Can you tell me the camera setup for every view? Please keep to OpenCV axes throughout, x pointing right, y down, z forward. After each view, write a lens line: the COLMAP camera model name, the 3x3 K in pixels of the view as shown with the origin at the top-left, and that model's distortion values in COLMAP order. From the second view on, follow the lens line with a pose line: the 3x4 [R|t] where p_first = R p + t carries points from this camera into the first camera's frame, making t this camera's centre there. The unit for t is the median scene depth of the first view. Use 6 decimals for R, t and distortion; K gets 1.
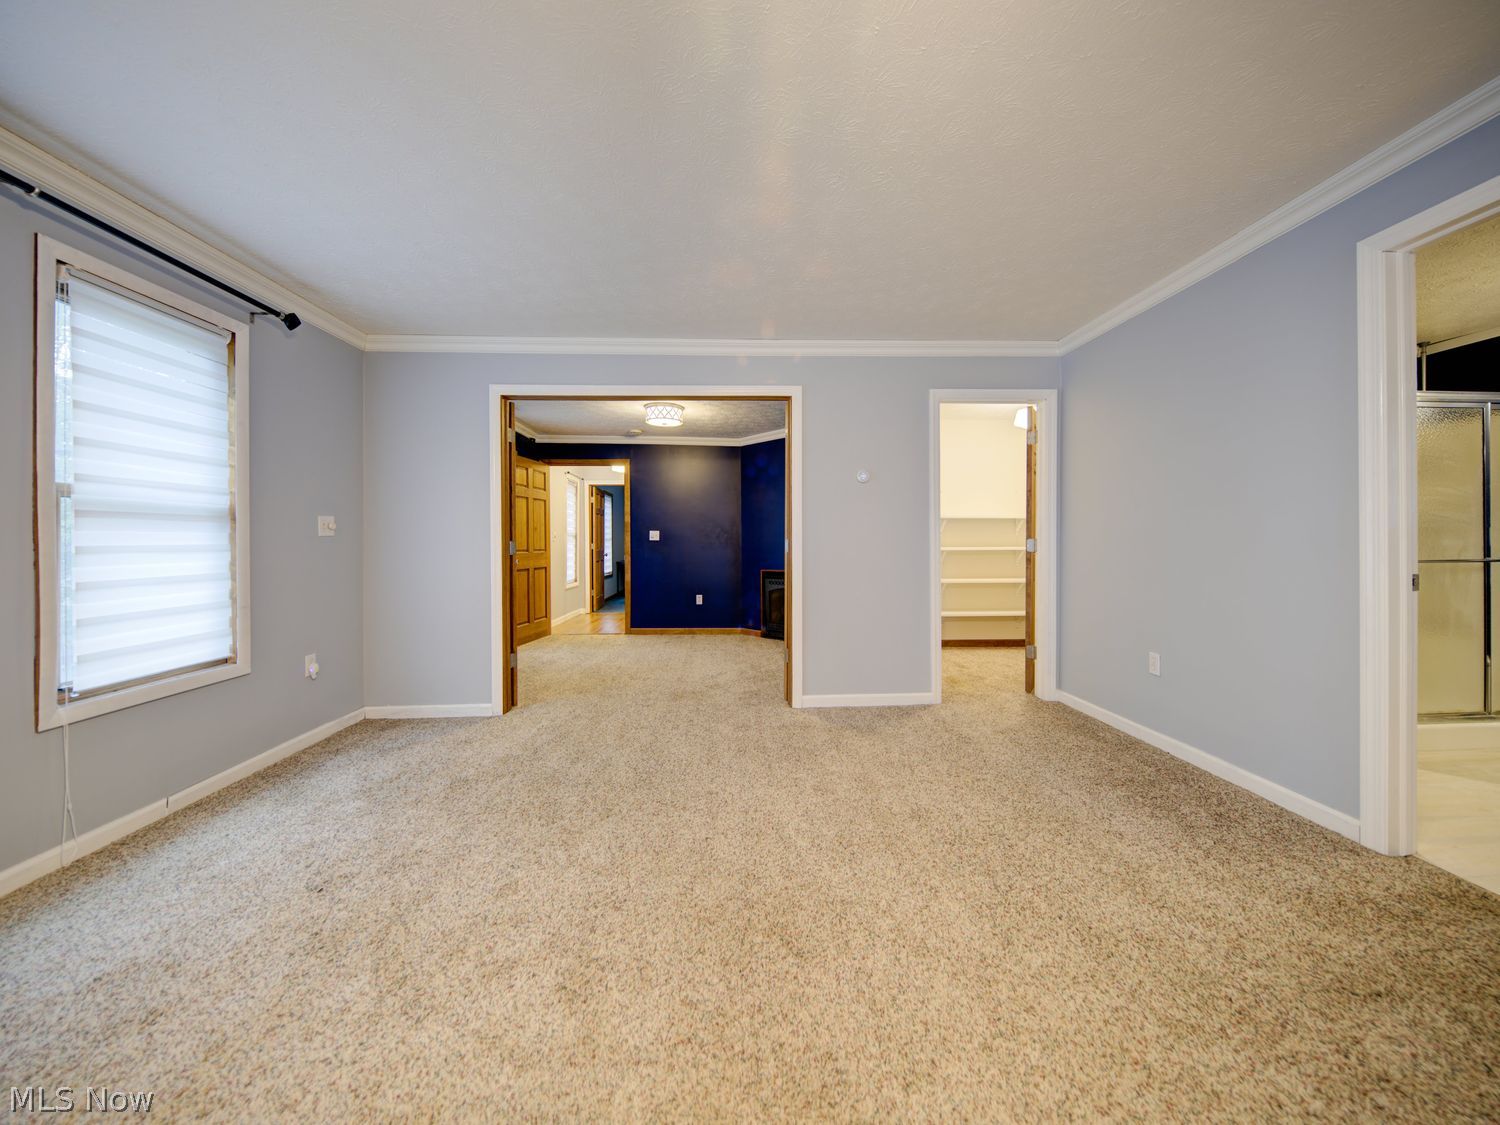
lens RADIAL K [[590.7, 0, 753.4], [0, 590.7, 537.0], [0, 0, 1]] dist [-0.002799, -0.000290]
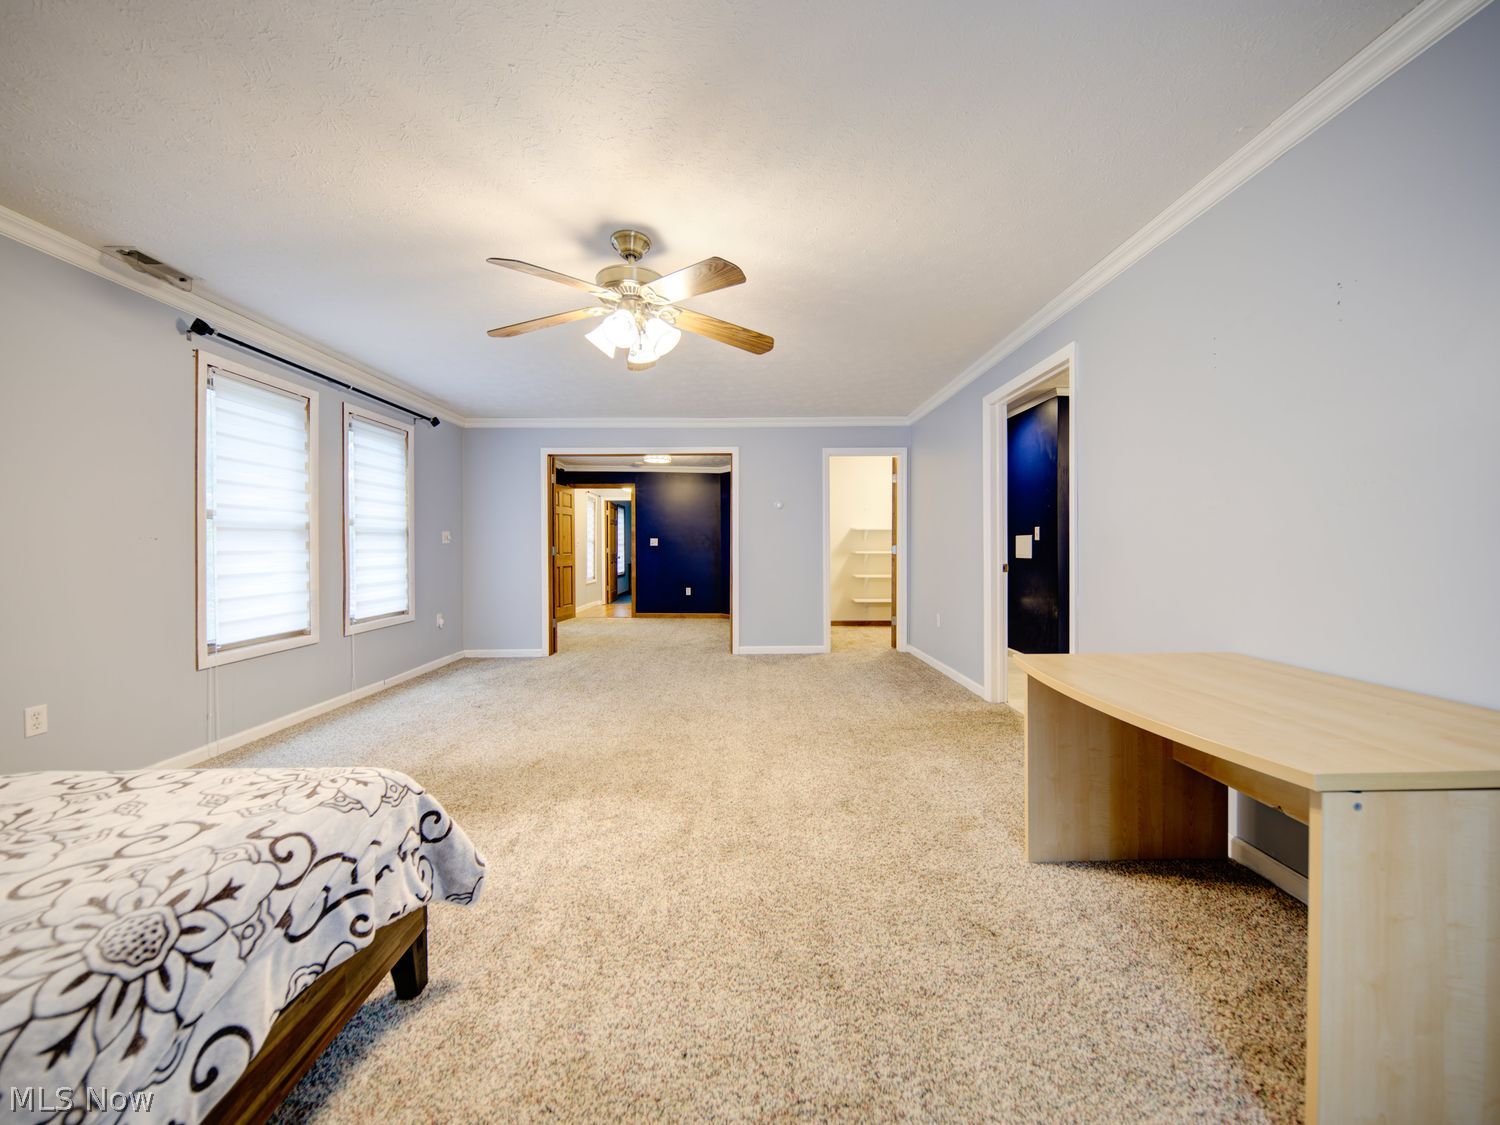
lens RADIAL K [[593.5, 0, 746.6], [0, 593.5, 542.4], [0, 0, 1]] dist [0.000327, -0.000014]
pose [[0.999185, 0.001101, -0.040352, 0.090523], [-0.001052, 0.999999, 0.001248, -0.003740], [0.040353, -0.001205, 0.999185, -0.304350]]
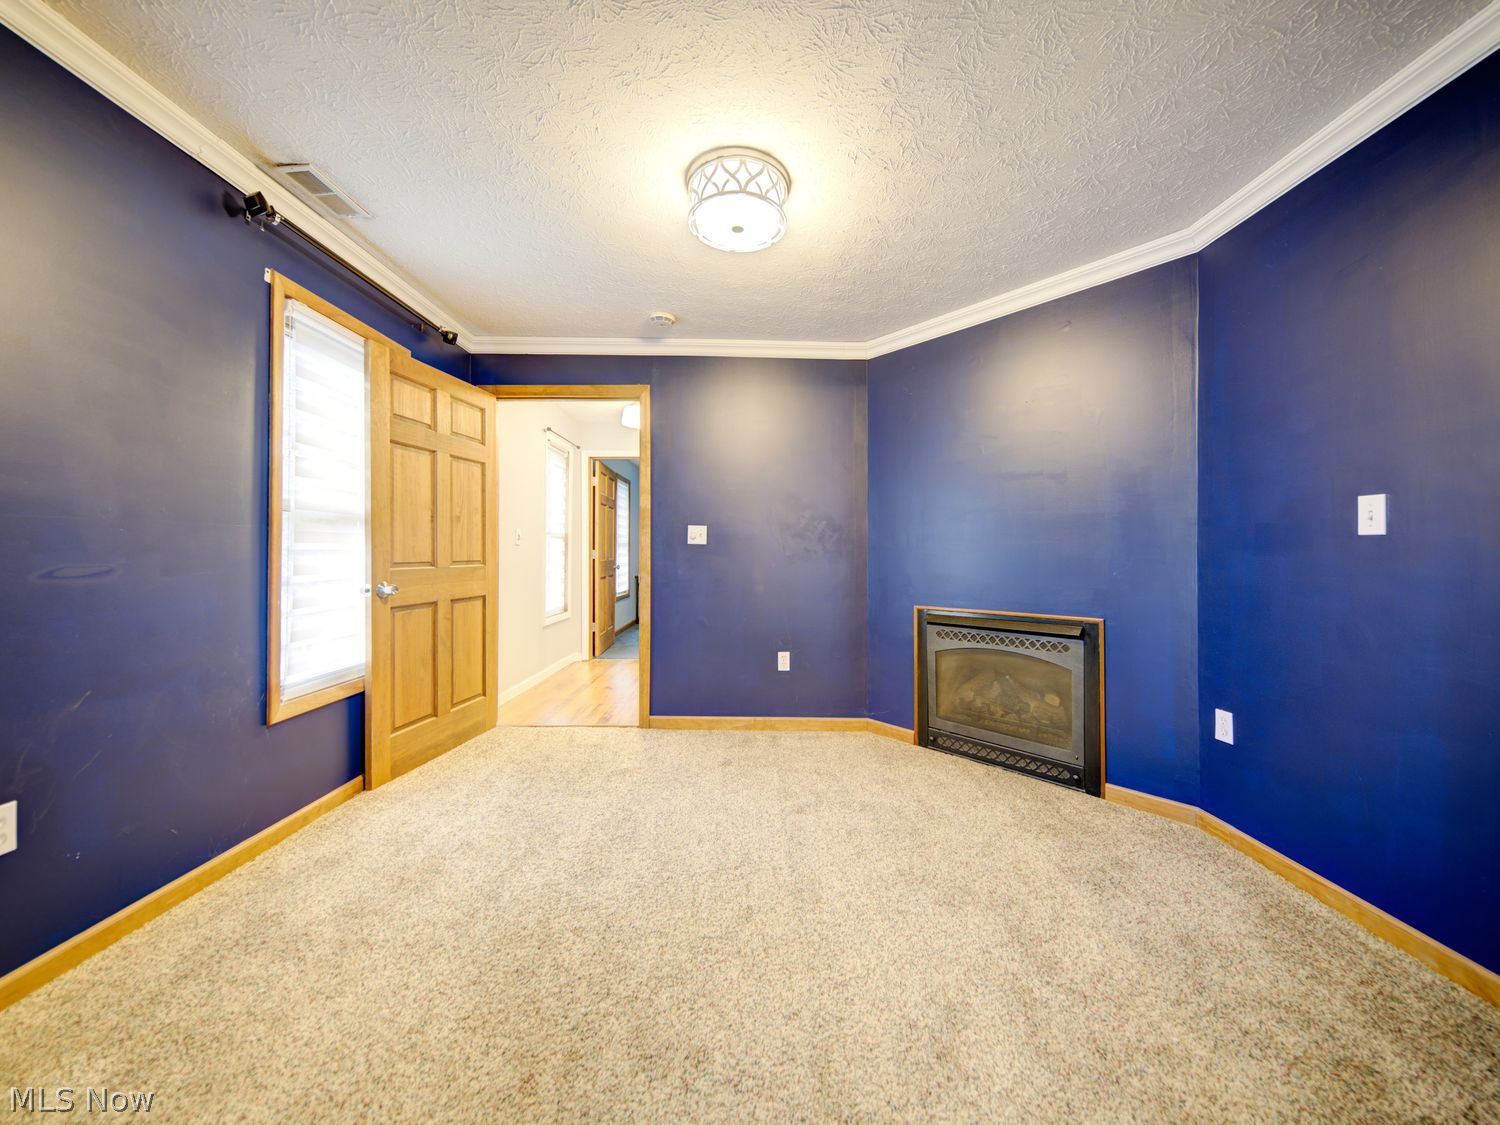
lens RADIAL K [[590.7, 0, 753.4], [0, 590.7, 537.0], [0, 0, 1]] dist [-0.002799, -0.000290]
pose [[0.999007, 0.005858, -0.044162, -0.098007], [-0.006464, 0.999887, -0.013595, 0.006152], [0.044077, 0.013867, 0.998932, 0.499839]]
